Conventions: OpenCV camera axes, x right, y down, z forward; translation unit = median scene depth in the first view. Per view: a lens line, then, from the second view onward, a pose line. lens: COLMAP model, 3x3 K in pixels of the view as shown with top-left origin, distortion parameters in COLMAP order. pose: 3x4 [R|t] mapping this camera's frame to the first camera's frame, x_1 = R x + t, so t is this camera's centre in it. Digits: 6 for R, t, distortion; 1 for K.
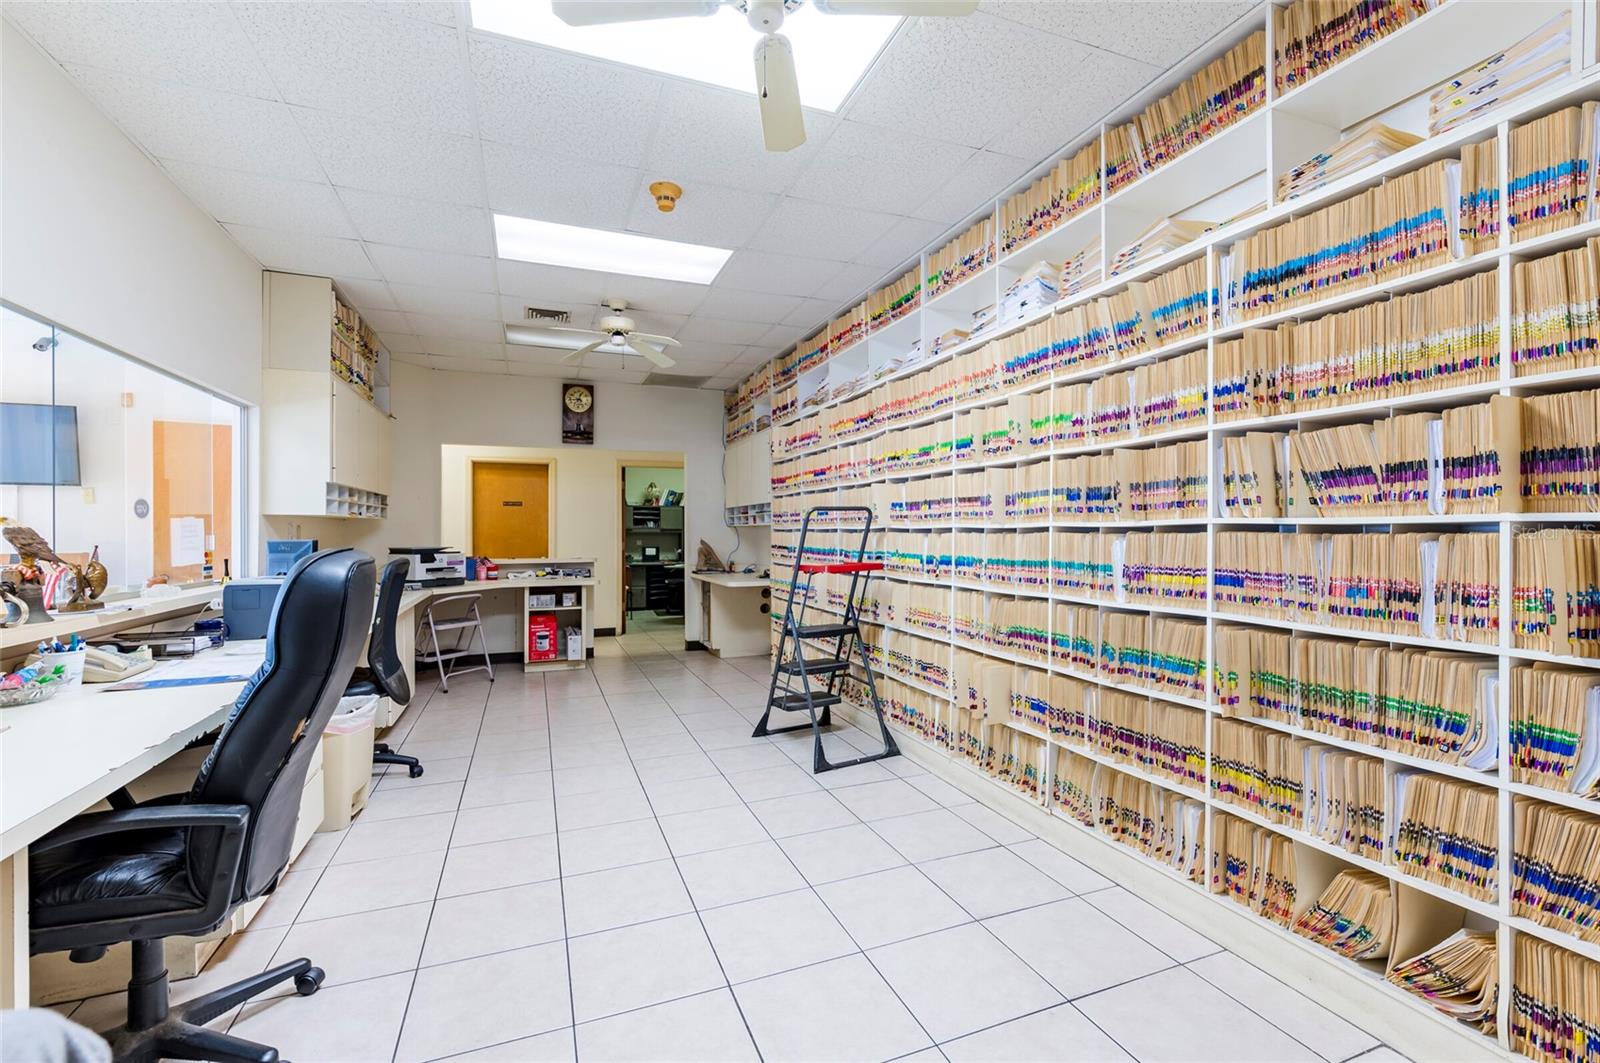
lens RADIAL K [[699.1, 0, 812.9], [0, 699.1, 532.2], [0, 0, 1]] dist [-0.005285, -0.000192]
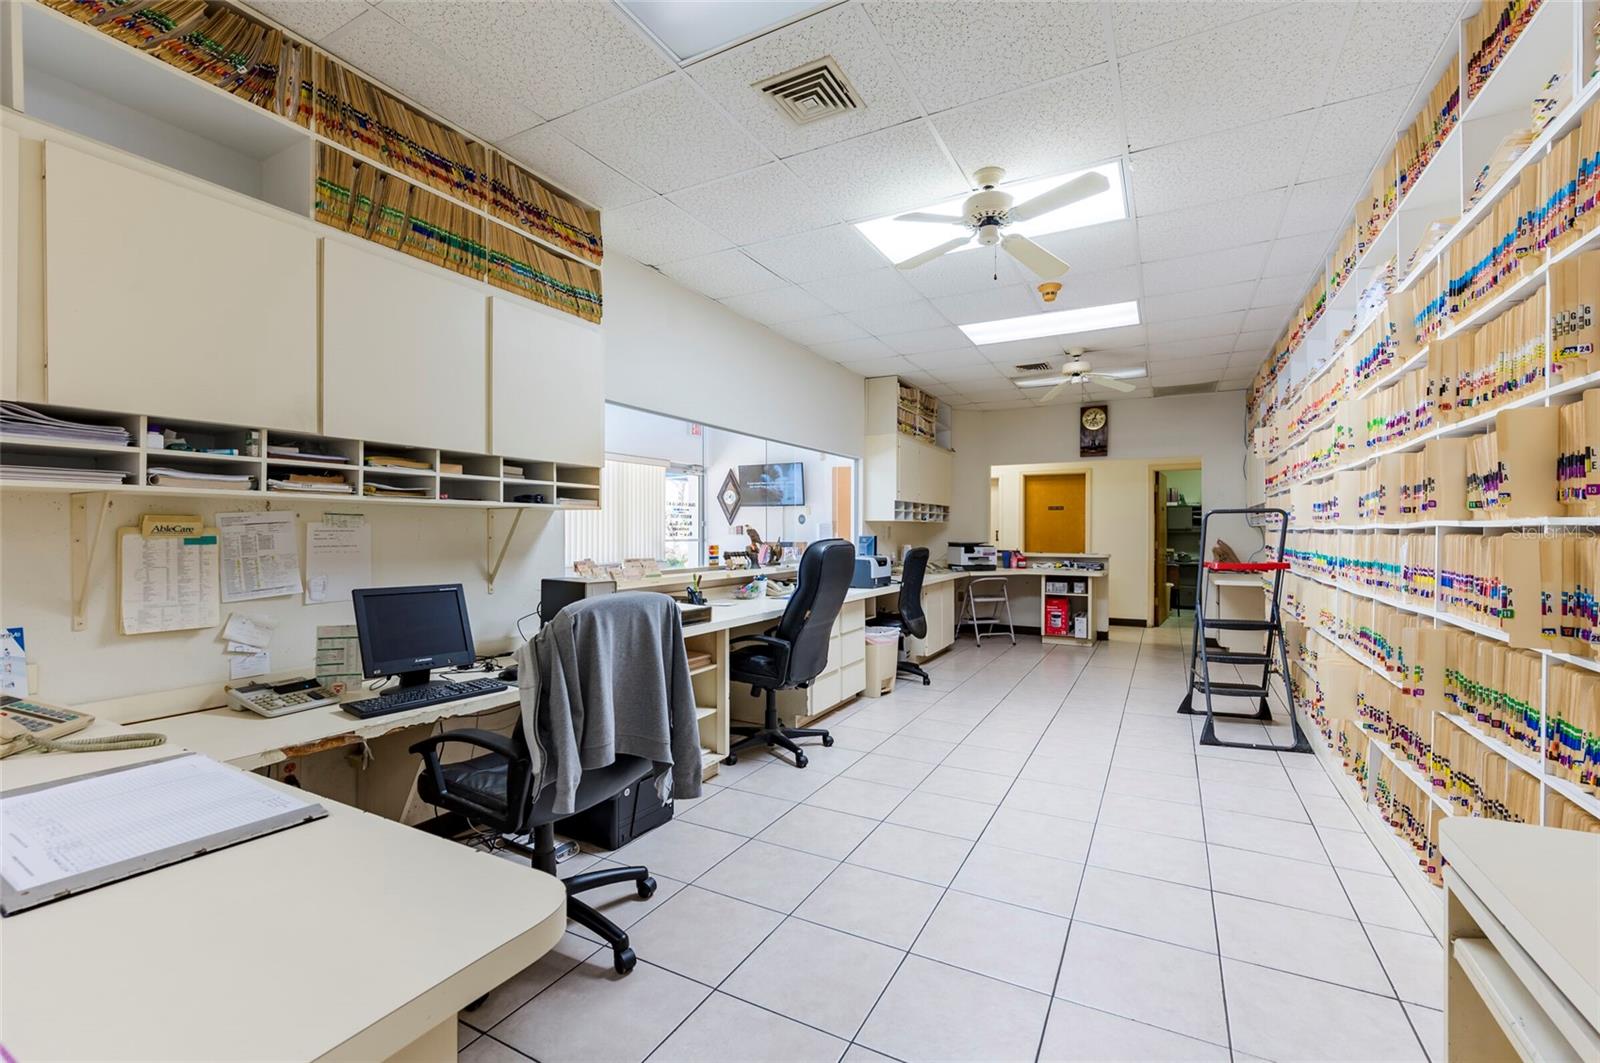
lens RADIAL K [[680.0, 0, 800.0], [0, 680.0, 531.5], [0, 0, 1]] dist [-0.000356, -0.000096]
pose [[0.637997, 0.003275, -0.770032, 0.315818], [-0.003188, 0.999994, 0.001612, -0.001202], [0.770032, 0.001426, 0.638003, -0.153072]]
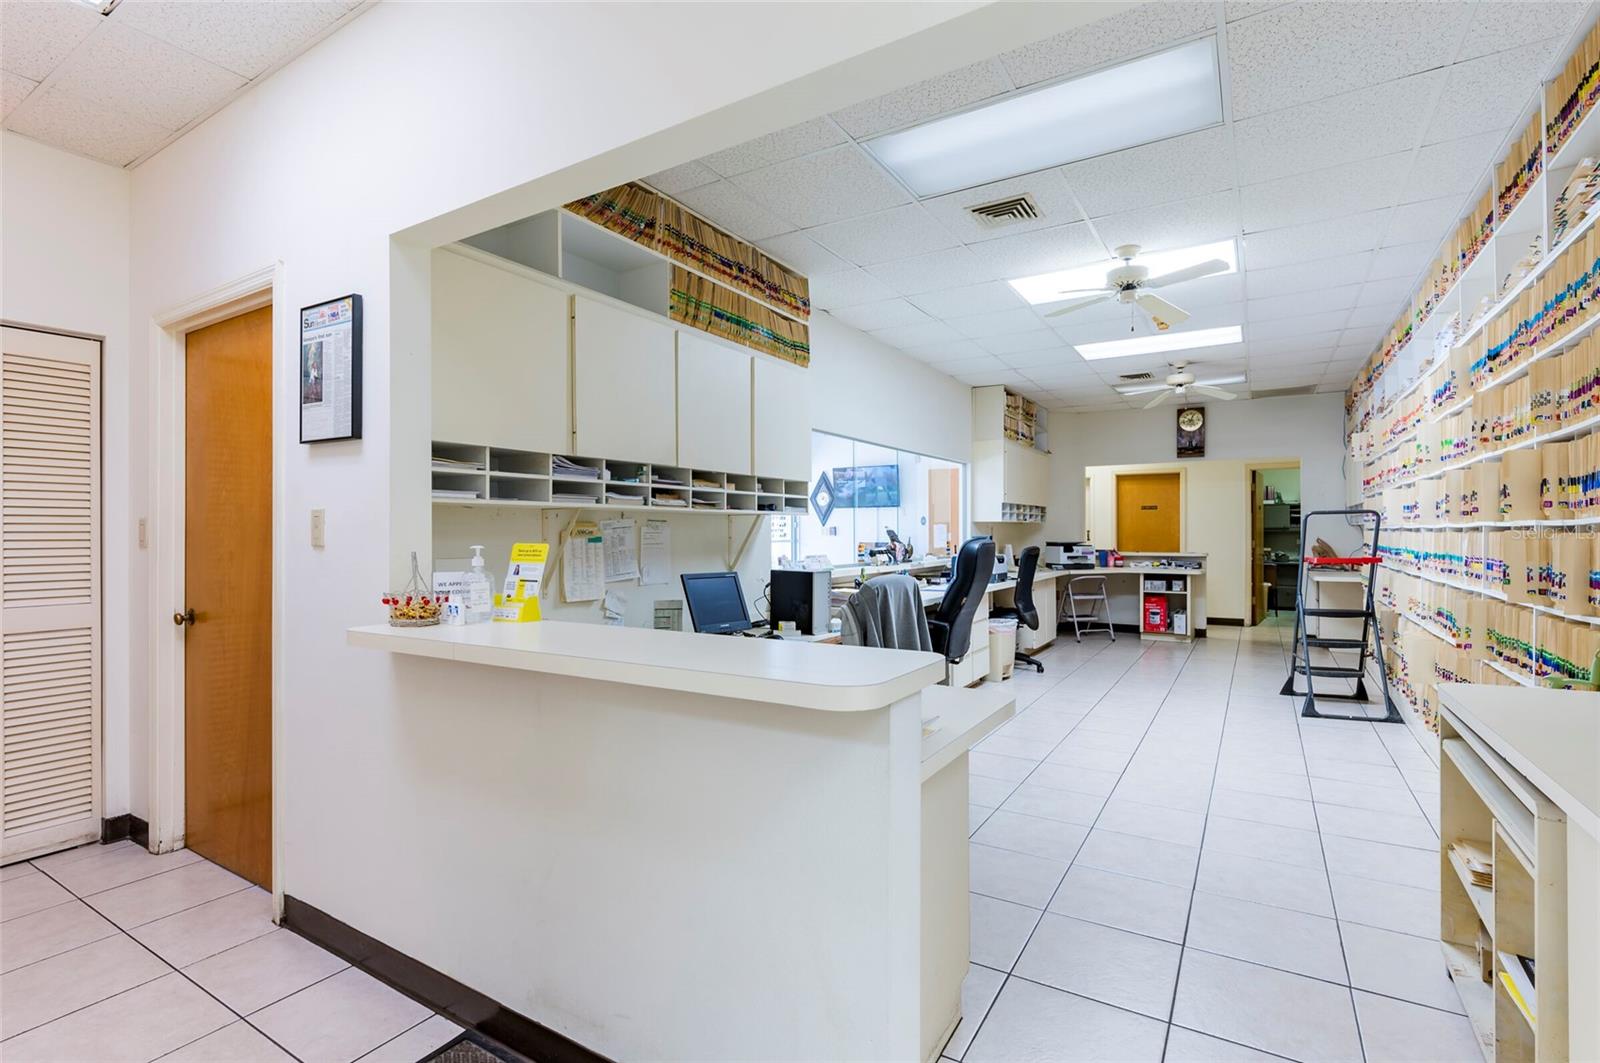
lens RADIAL K [[750.0, 0, 799.0], [0, 750.0, 530.7], [0, 0, 1]] dist [-0.001302, -0.000464]
pose [[0.595248, -0.001302, -0.803541, 0.407735], [0.001288, 0.999999, -0.000666, -0.001172], [0.803541, -0.000638, 0.595249, -0.420593]]
